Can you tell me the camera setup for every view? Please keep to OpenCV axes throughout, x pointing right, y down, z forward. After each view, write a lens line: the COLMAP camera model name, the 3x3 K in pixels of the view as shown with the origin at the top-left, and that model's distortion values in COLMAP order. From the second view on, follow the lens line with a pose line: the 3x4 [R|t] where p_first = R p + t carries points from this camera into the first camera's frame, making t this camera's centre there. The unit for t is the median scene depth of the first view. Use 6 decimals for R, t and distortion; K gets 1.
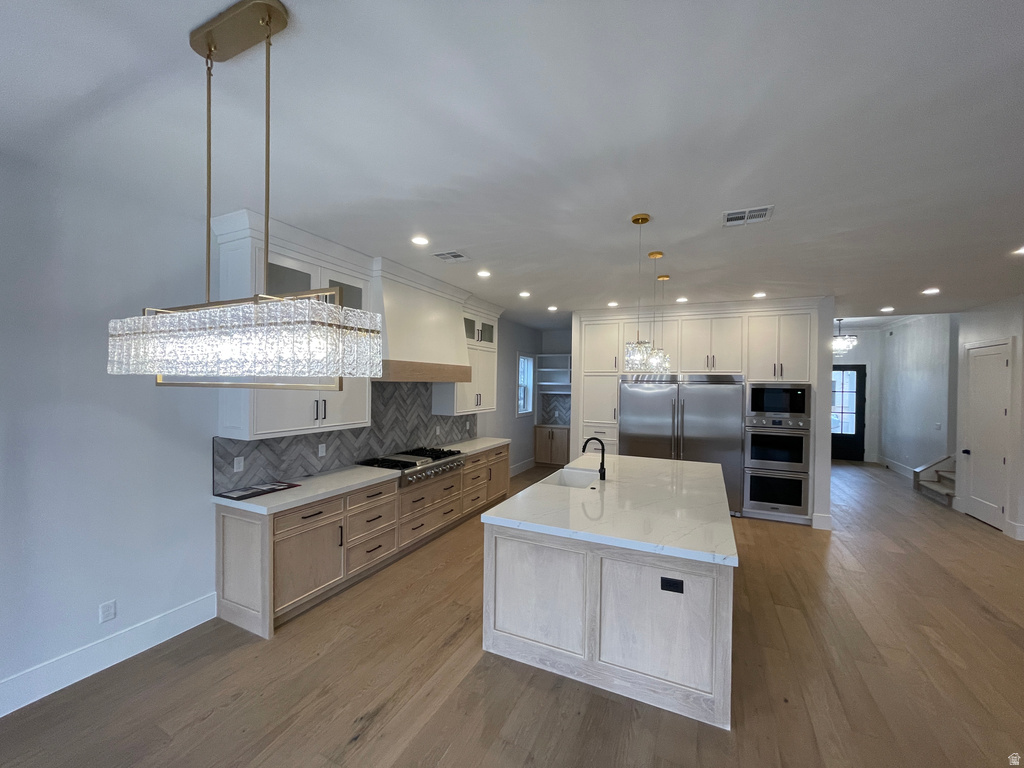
lens RADIAL K [[408.9, 0, 512.0], [0, 408.9, 384.0], [0, 0, 1]] dist [-0.001660, -0.000031]
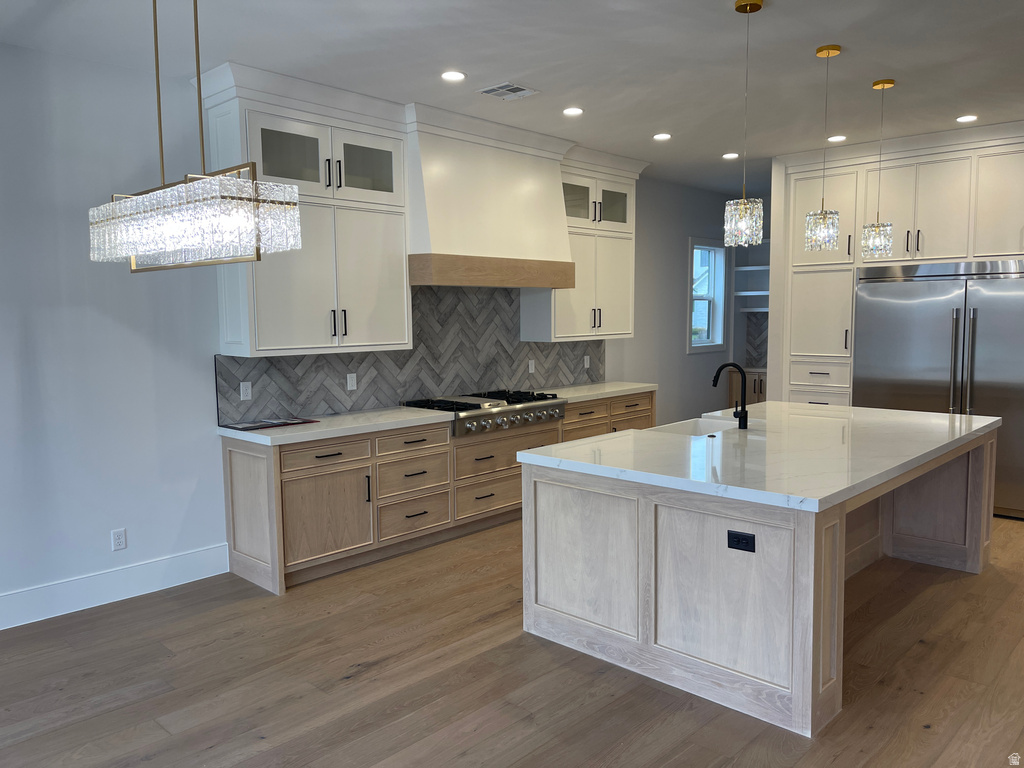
lens RADIAL K [[770.9, 0, 527.5], [0, 770.9, 377.1], [0, 0, 1]] dist [0.060352, -0.070520]
pose [[0.953001, 0.003107, -0.302951, 0.319350], [0.021546, 0.996721, 0.077998, 0.064880], [0.302200, -0.080859, 0.949809, -0.274507]]
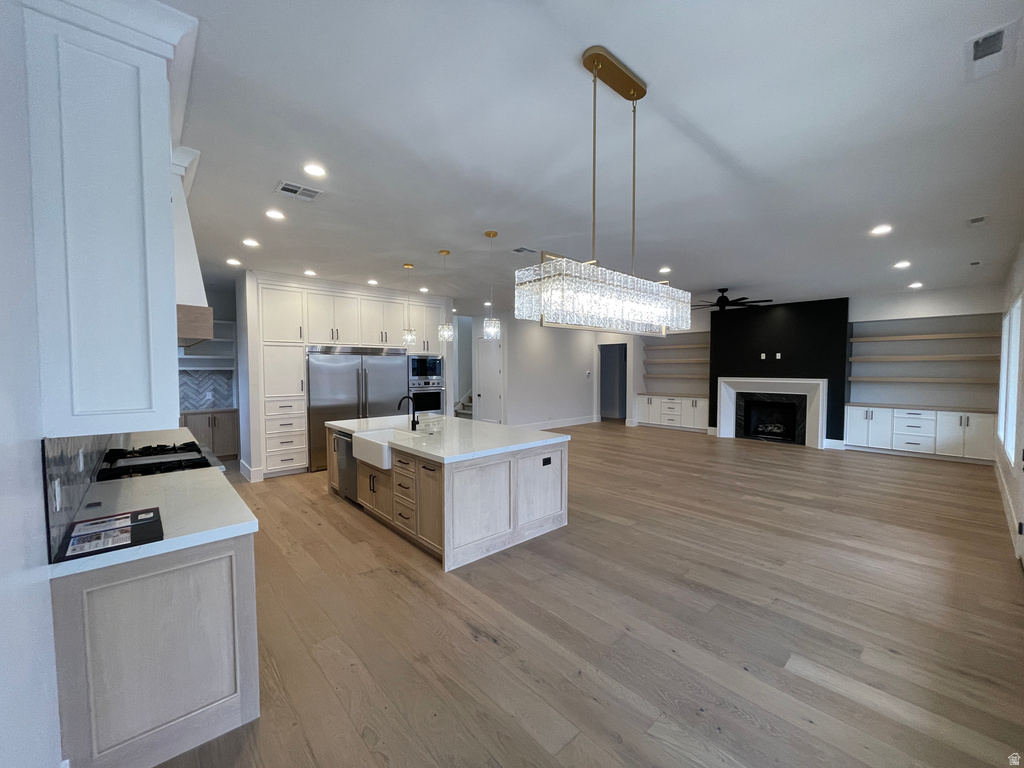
lens RADIAL K [[411.5, 0, 509.1], [0, 411.5, 381.3], [0, 0, 1]] dist [-0.000539, -0.000031]
pose [[0.390917, -0.044906, 0.919330, -0.919444], [0.010401, 0.998961, 0.044373, 0.048046], [-0.920367, -0.007784, 0.390977, 0.330006]]
